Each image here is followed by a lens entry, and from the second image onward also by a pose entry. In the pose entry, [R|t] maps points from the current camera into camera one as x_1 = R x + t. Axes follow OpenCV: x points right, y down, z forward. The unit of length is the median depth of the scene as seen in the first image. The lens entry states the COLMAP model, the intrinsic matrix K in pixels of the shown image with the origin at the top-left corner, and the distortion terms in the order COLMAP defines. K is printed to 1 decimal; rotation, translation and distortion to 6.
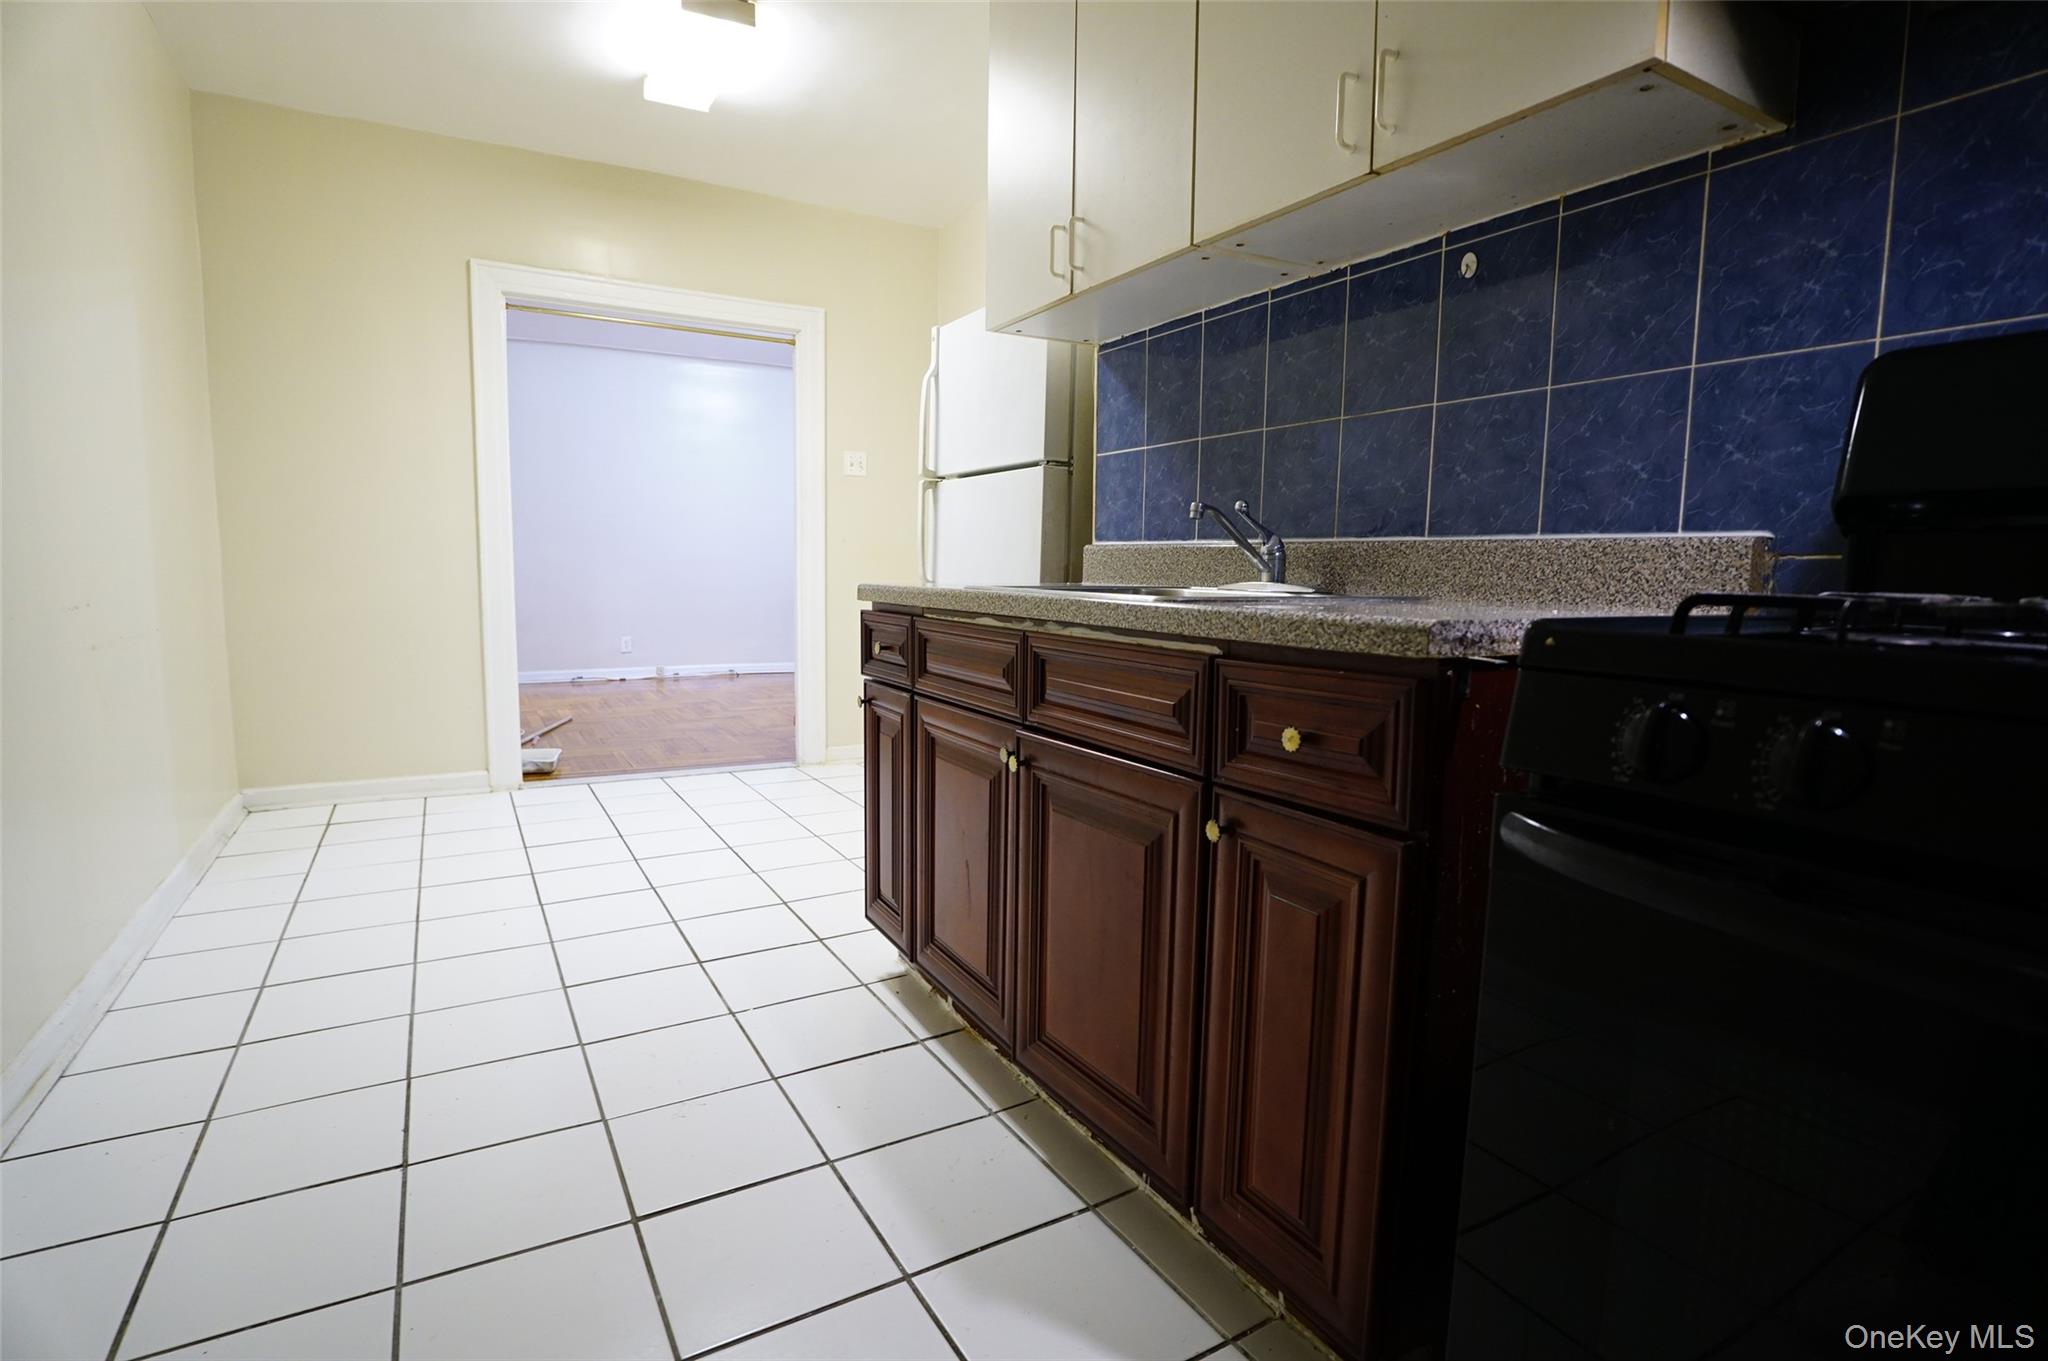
lens RADIAL K [[1001.4, 0, 996.1], [0, 1001.4, 683.6], [0, 0, 1]] dist [-0.050842, 0.011493]
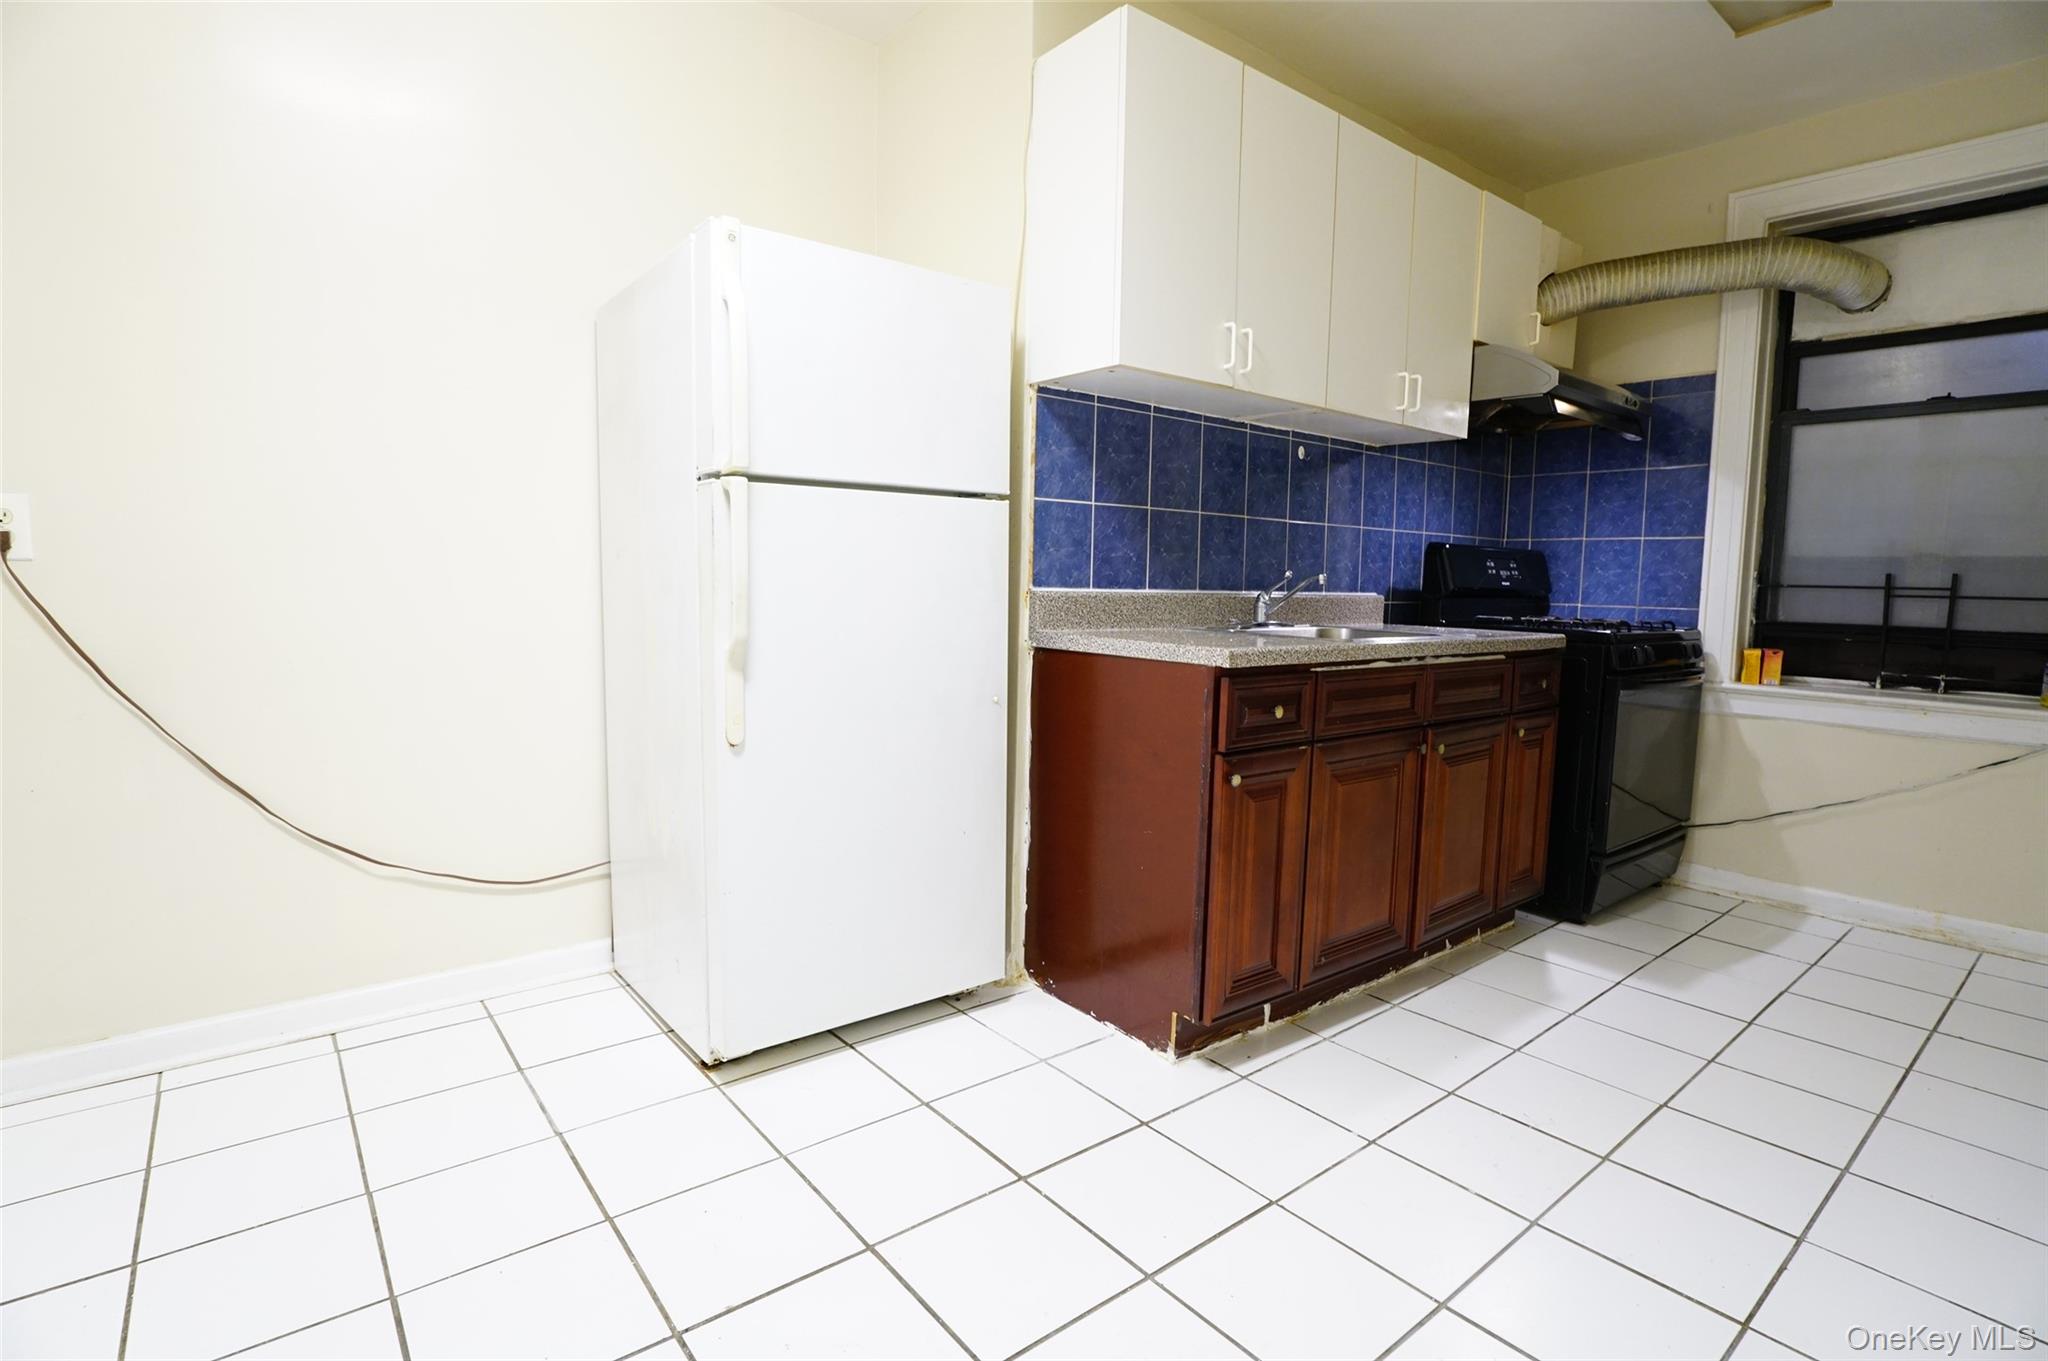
lens RADIAL K [[1002.1, 0, 1019.5], [0, 1002.1, 680.7], [0, 0, 1]] dist [-0.042173, 0.009244]
pose [[-0.173790, -0.118292, 0.977652, -1.335685], [0.091800, 0.986491, 0.135680, -0.288254], [-0.980495, 0.113328, -0.160583, 1.832787]]
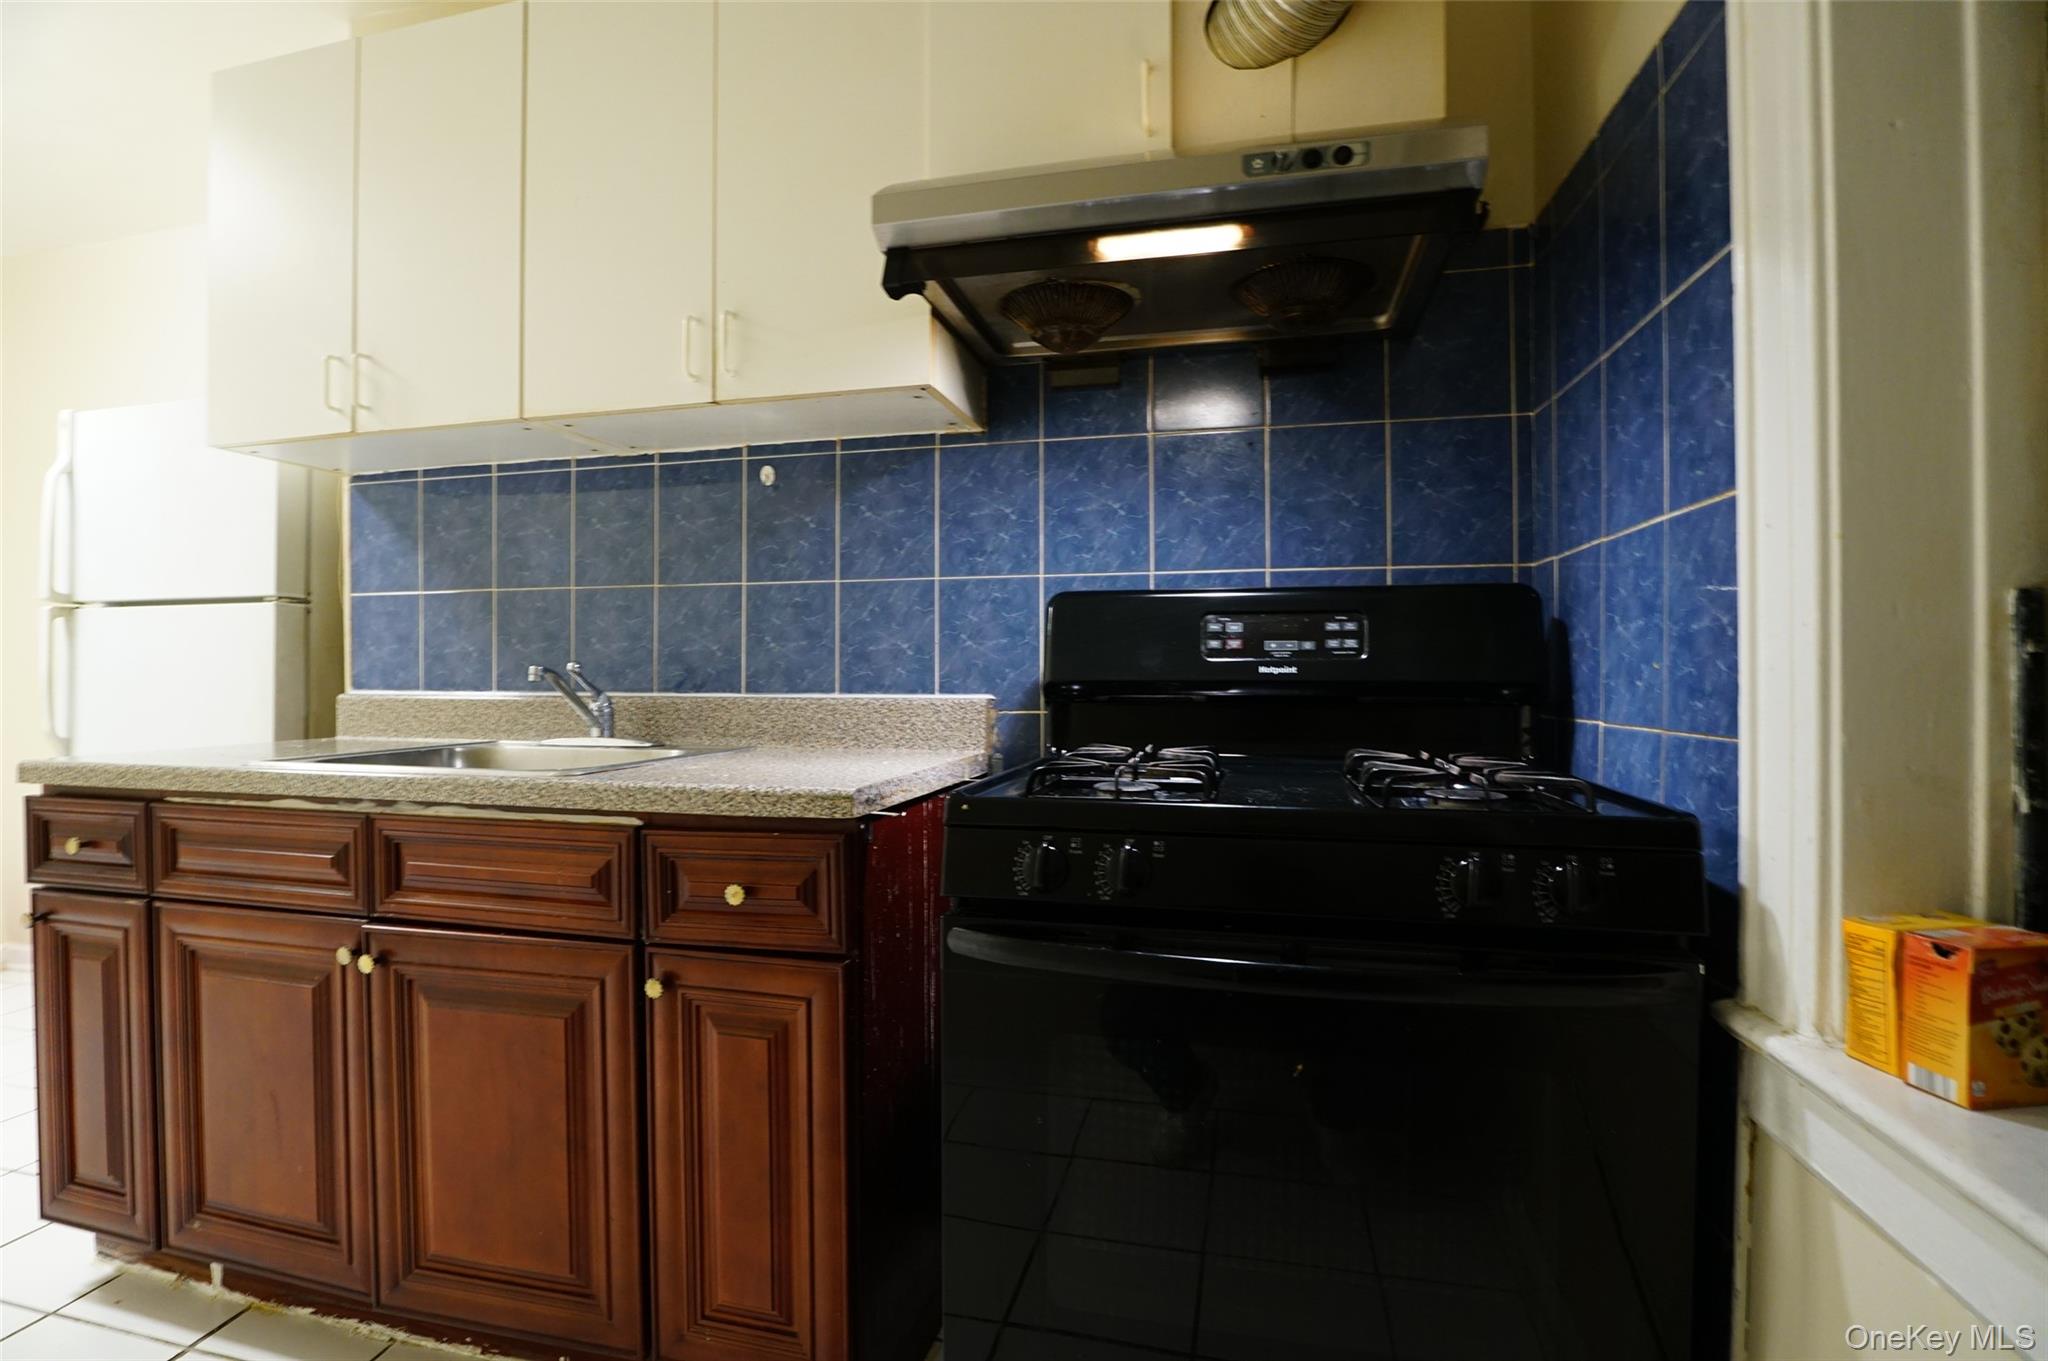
lens RADIAL K [[1002.1, 0, 1019.5], [0, 1002.1, 680.7], [0, 0, 1]] dist [-0.042173, 0.009244]
pose [[0.677819, -0.020014, 0.734956, -0.221629], [0.096567, 0.993393, -0.062007, -0.059071], [-0.728859, 0.113002, 0.675274, -0.046501]]
